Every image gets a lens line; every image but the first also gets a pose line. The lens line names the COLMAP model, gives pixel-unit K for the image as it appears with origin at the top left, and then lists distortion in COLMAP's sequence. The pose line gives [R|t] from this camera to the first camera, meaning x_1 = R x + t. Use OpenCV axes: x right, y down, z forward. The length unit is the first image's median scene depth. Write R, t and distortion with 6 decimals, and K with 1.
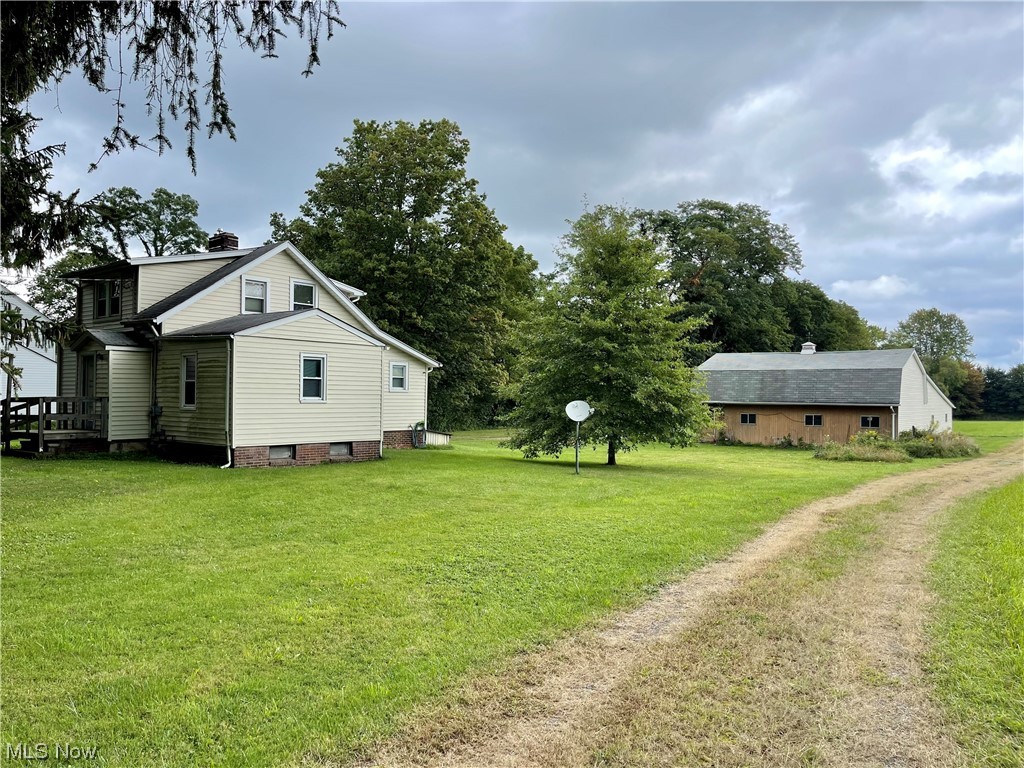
lens RADIAL K [[783.9, 0, 512.0], [0, 783.9, 384.0], [0, 0, 1]] dist [0.053783, -0.000865]
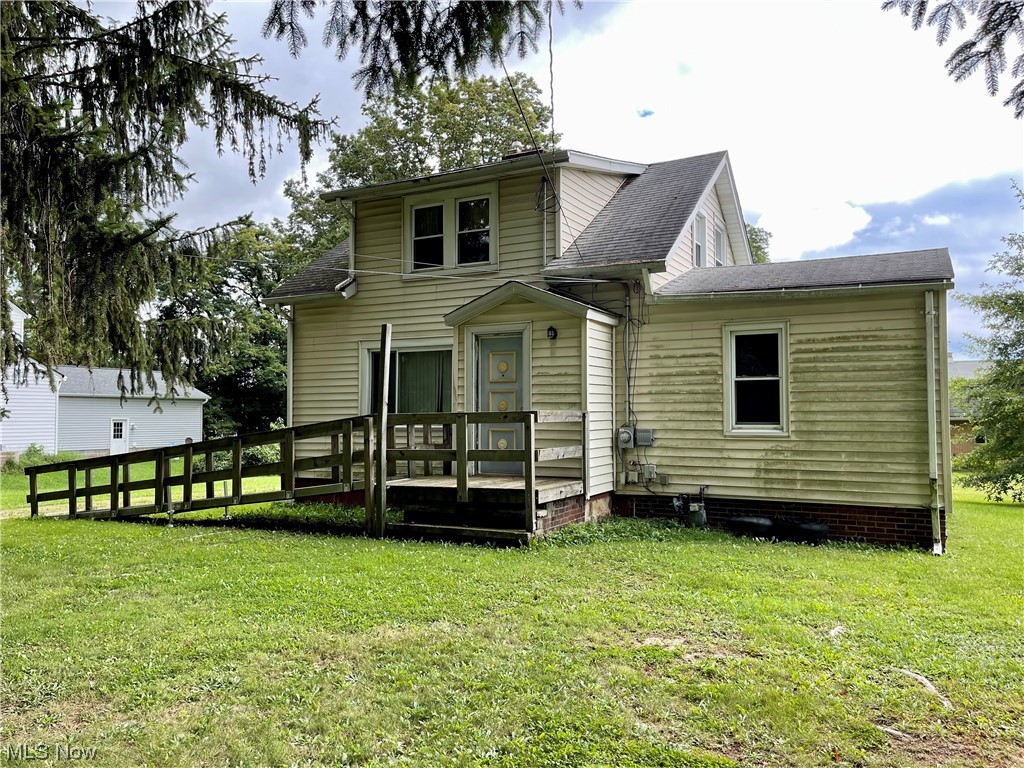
lens RADIAL K [[783.9, 0, 512.0], [0, 783.9, 384.0], [0, 0, 1]] dist [0.053783, -0.000865]
pose [[0.980236, -0.008771, 0.197640, -0.640695], [0.012497, 0.999767, -0.017610, 0.006102], [-0.197439, 0.019732, 0.980117, 0.509612]]
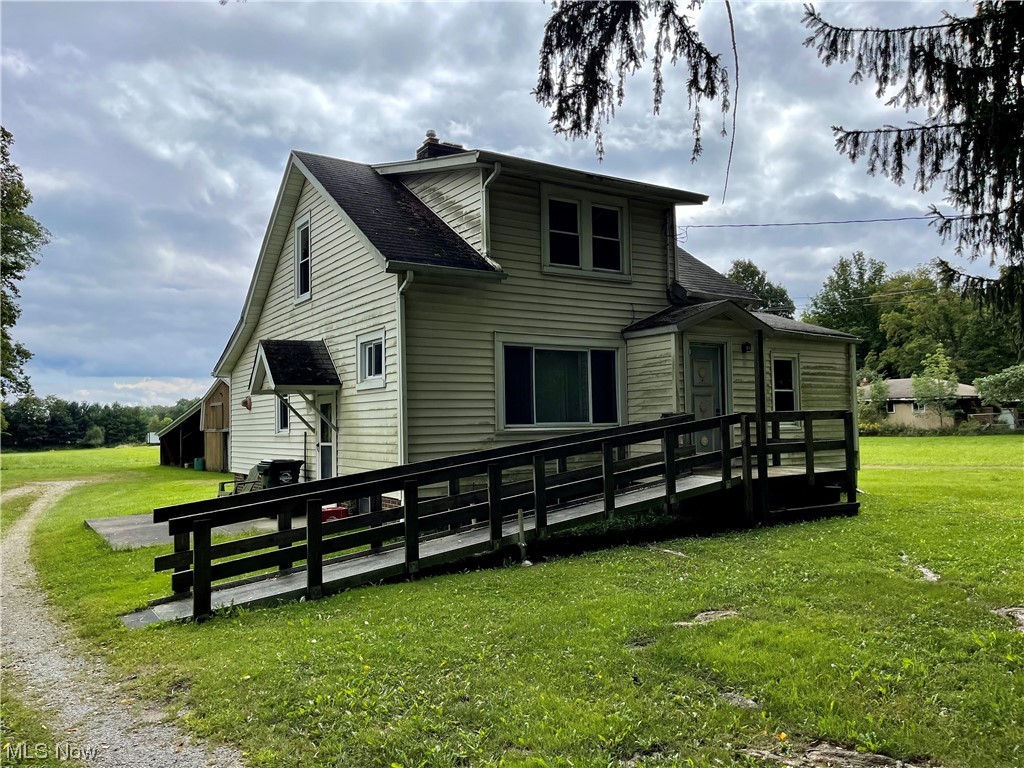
lens RADIAL K [[783.9, 0, 512.0], [0, 783.9, 384.0], [0, 0, 1]] dist [0.053783, -0.000865]
pose [[0.291269, 0.033535, 0.956053, -1.154574], [0.007442, 0.999276, -0.037318, 0.014958], [-0.956612, 0.017984, 0.290808, 0.989761]]
